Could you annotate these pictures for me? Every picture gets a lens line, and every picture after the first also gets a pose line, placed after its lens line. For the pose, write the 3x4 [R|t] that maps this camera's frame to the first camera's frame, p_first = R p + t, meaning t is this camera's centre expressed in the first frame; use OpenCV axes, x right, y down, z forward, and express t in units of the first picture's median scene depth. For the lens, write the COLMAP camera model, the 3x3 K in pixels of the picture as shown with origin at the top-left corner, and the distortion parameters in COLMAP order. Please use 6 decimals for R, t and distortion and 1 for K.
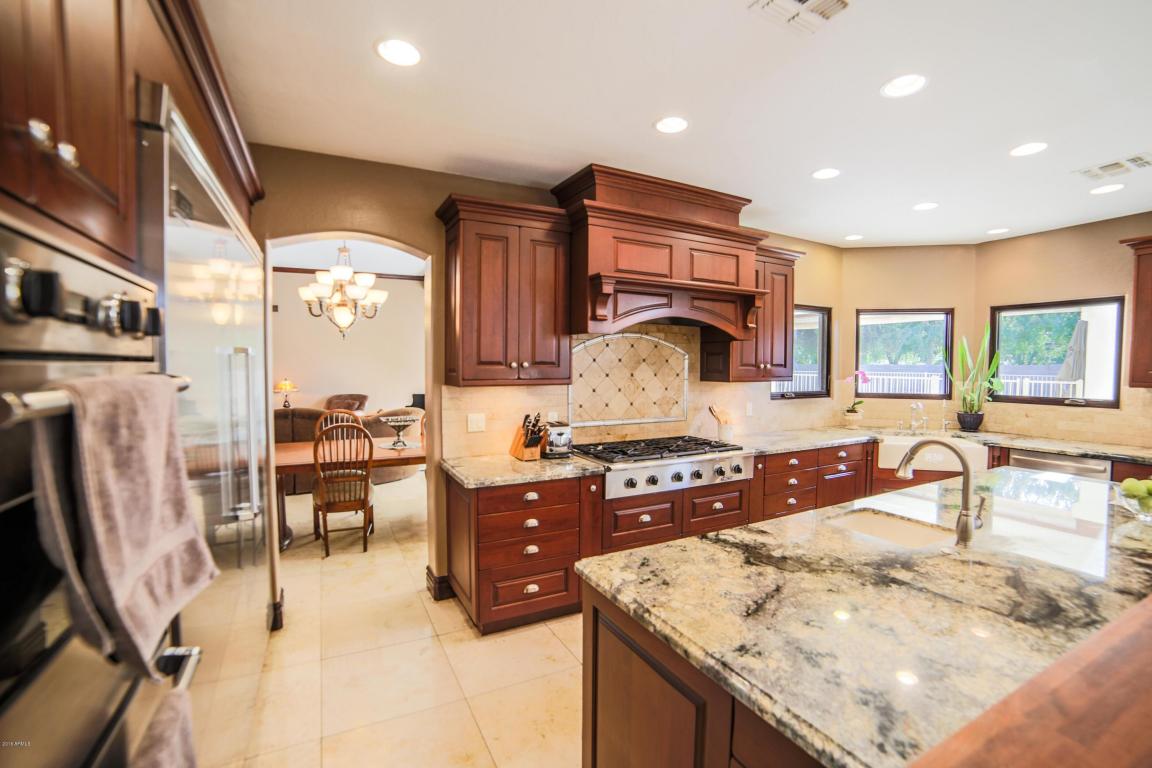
lens RADIAL K [[497.3, 0, 575.0], [0, 497.3, 390.7], [0, 0, 1]] dist [-0.039796, -0.000373]
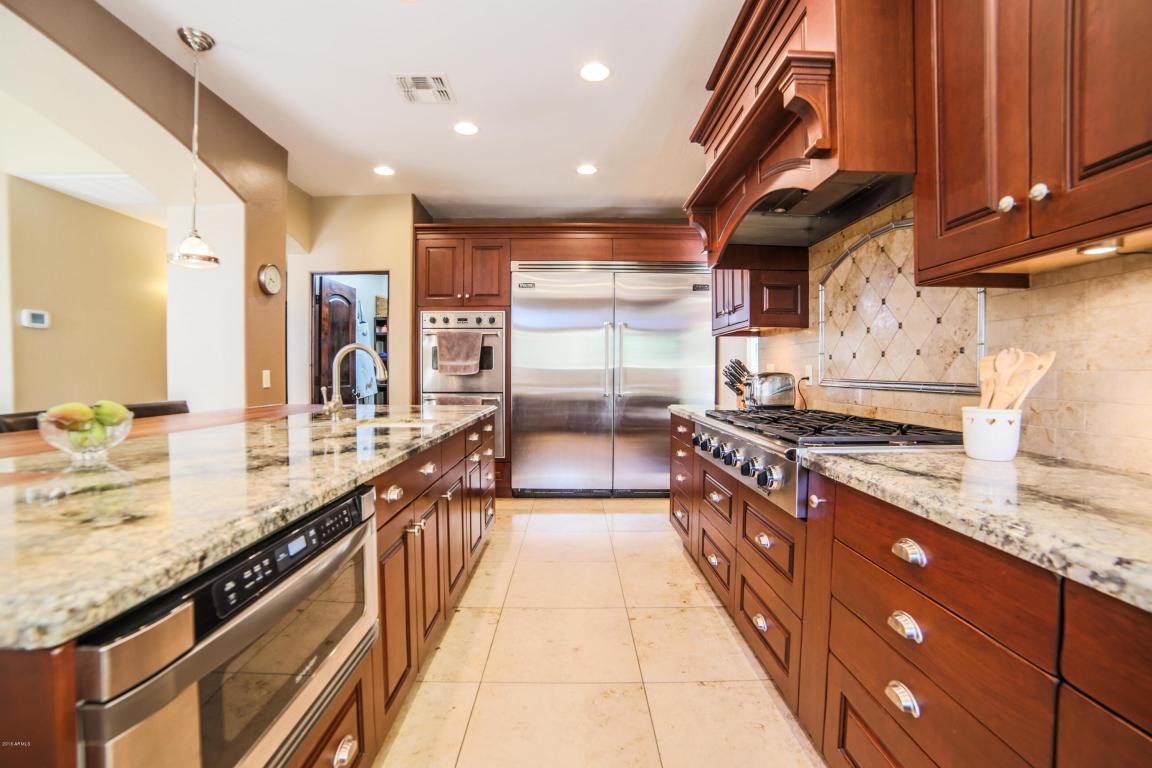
lens RADIAL K [[510.8, 0, 579.7], [0, 510.8, 379.6], [0, 0, 1]] dist [-0.040330, 0.003745]
pose [[-0.443408, 0.013277, -0.896222, 0.727974], [-0.047698, 0.998124, 0.038385, 0.047602], [0.895050, 0.059768, -0.441943, 0.915704]]
